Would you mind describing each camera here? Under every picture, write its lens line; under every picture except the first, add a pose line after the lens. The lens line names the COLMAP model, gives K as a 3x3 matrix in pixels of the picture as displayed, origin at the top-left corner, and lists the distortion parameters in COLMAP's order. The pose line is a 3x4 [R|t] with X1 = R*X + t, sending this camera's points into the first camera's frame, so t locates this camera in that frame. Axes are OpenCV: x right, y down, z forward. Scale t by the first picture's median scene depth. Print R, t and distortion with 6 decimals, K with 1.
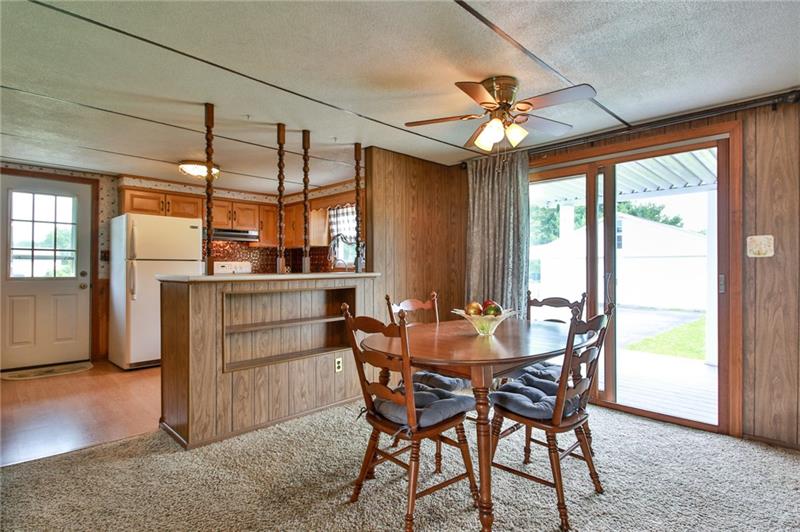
lens RADIAL K [[409.3, 0, 404.7], [0, 409.3, 266.4], [0, 0, 1]] dist [0.013010, -0.012069]
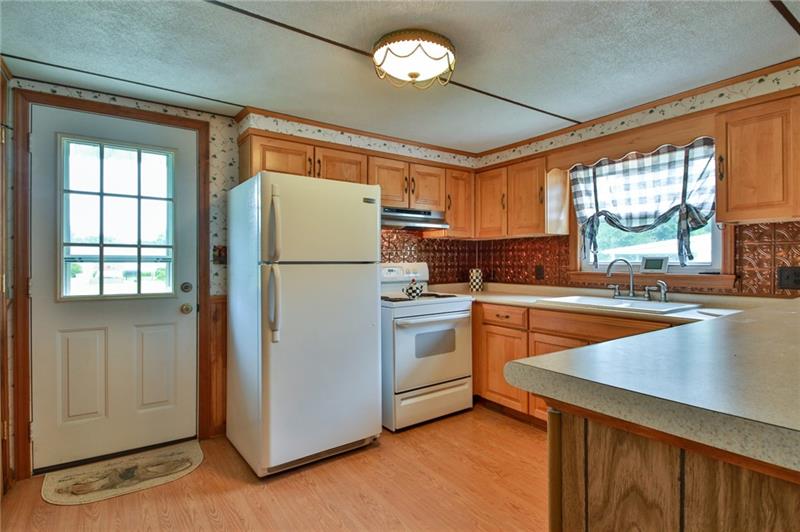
lens RADIAL K [[409.3, 0, 418.5], [0, 409.3, 263.1], [0, 0, 1]] dist [0.013010, -0.012069]
pose [[0.987834, -0.004815, -0.155438, -0.400219], [0.005737, 0.999969, 0.005481, -0.017741], [0.155407, -0.006306, 0.987830, 0.520703]]
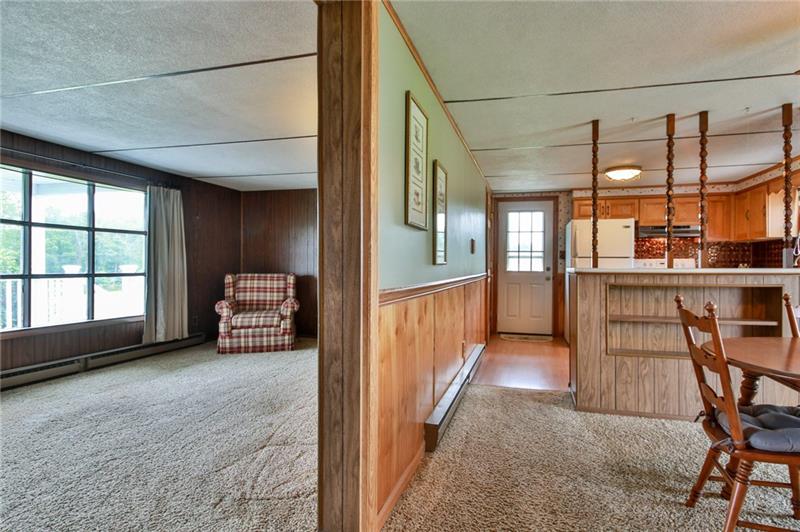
lens RADIAL K [[409.3, 0, 427.9], [0, 409.3, 267.8], [0, 0, 1]] dist [0.013010, -0.012069]
pose [[0.502164, 0.005089, -0.864758, 0.173543], [-0.003324, 0.999987, 0.003954, 0.010824], [0.864766, 0.000889, 0.502174, 0.004490]]
